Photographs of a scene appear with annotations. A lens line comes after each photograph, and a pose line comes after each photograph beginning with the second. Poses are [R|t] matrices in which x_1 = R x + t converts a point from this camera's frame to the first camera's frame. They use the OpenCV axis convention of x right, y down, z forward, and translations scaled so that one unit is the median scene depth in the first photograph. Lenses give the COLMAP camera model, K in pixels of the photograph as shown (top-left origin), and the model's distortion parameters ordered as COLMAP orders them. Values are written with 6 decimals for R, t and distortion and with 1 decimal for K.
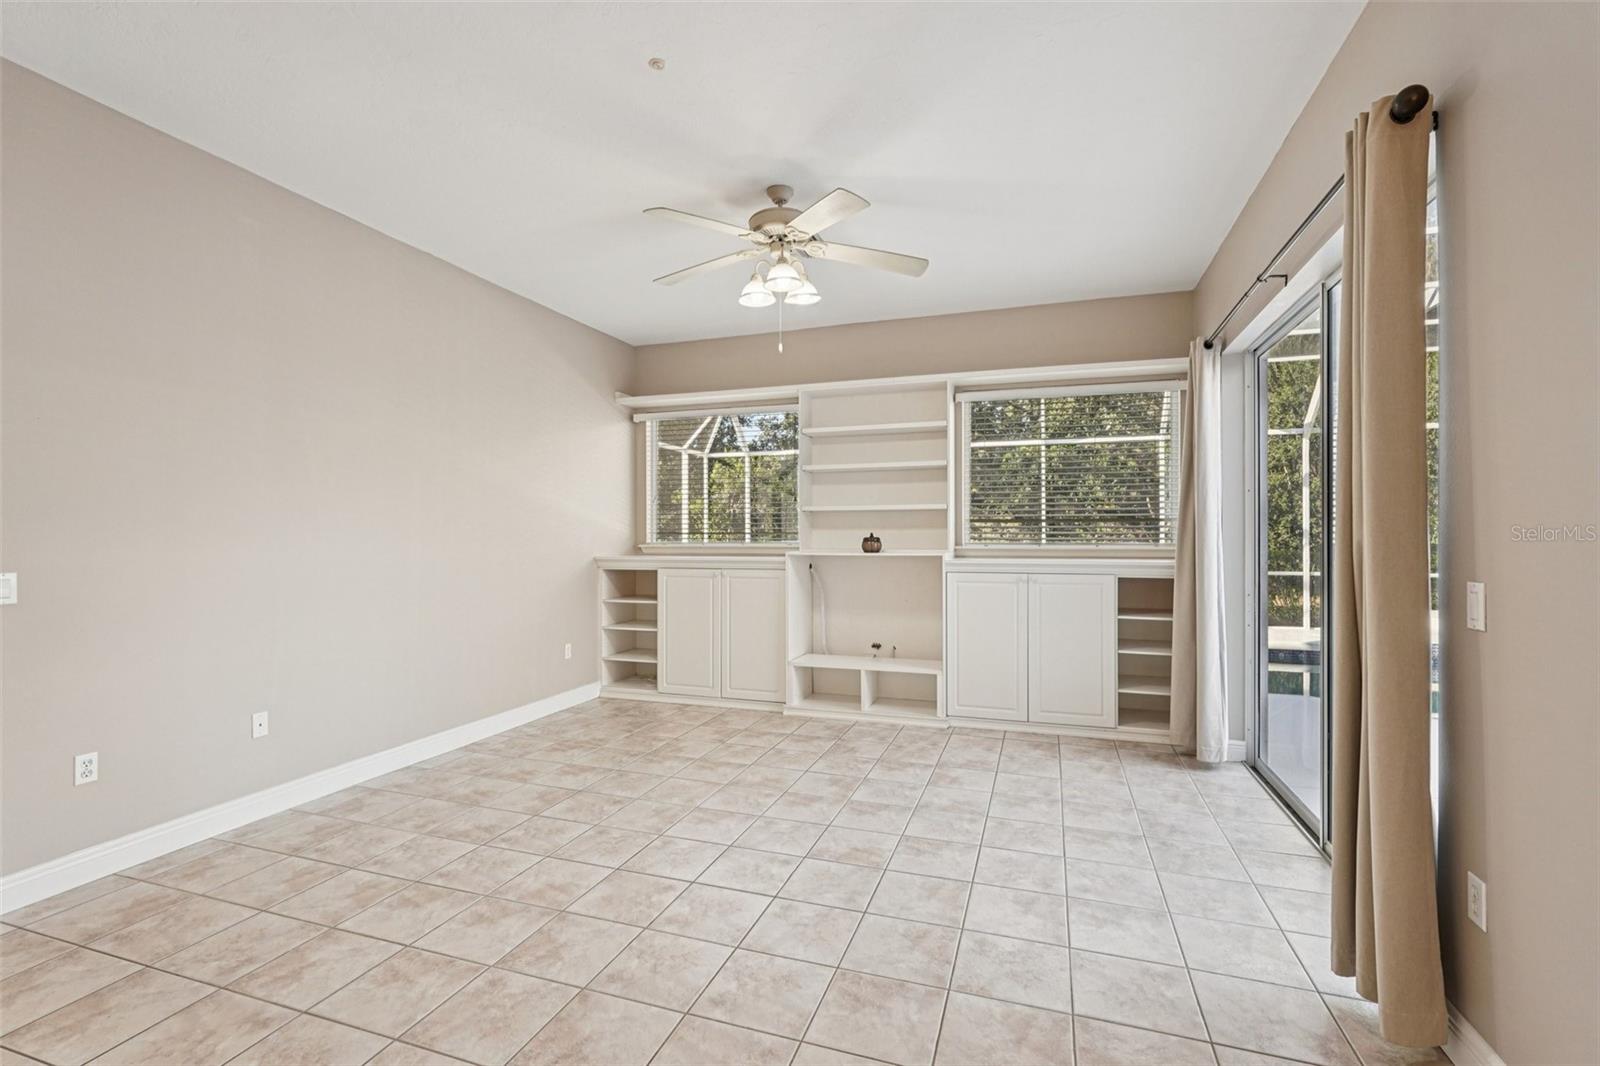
lens RADIAL K [[719.4, 0, 798.3], [0, 719.4, 537.7], [0, 0, 1]] dist [-0.003684, -0.000140]
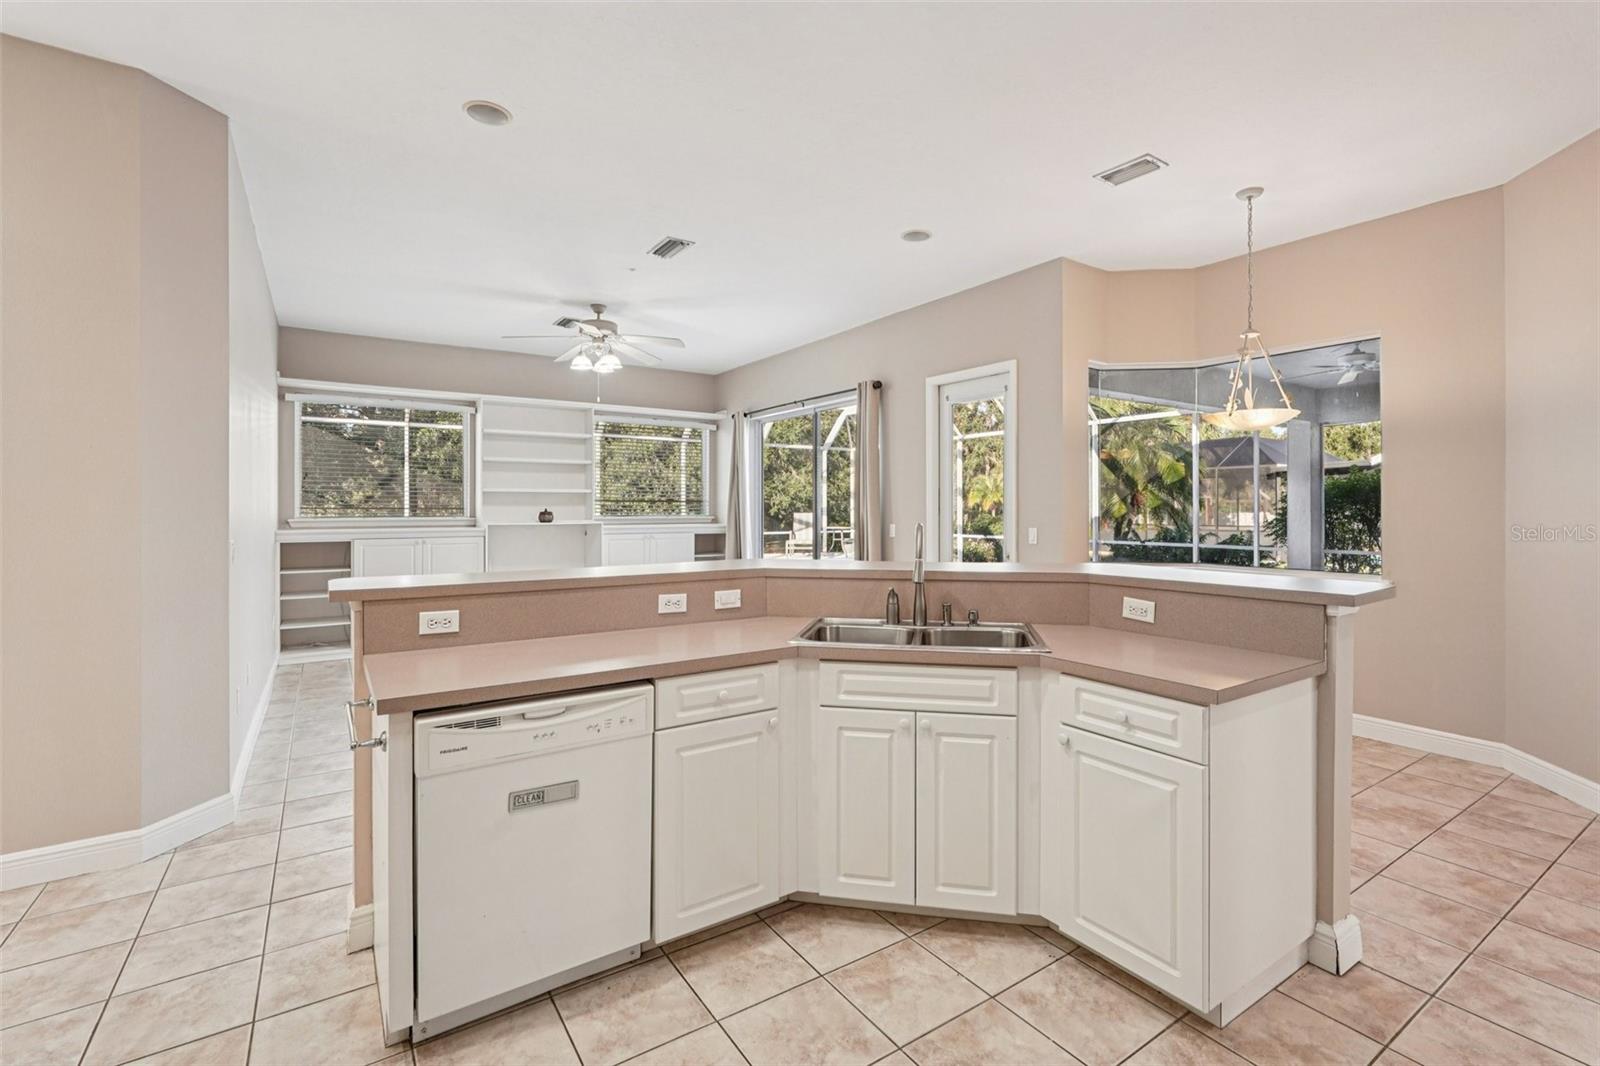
lens RADIAL K [[719.4, 0, 799.0], [0, 719.4, 520.4], [0, 0, 1]] dist [-0.003684, -0.000140]
pose [[0.602871, -0.007887, 0.797800, -0.713976], [0.006565, 0.999966, 0.004924, 0.012541], [-0.797812, 0.002269, 0.602903, -0.246347]]
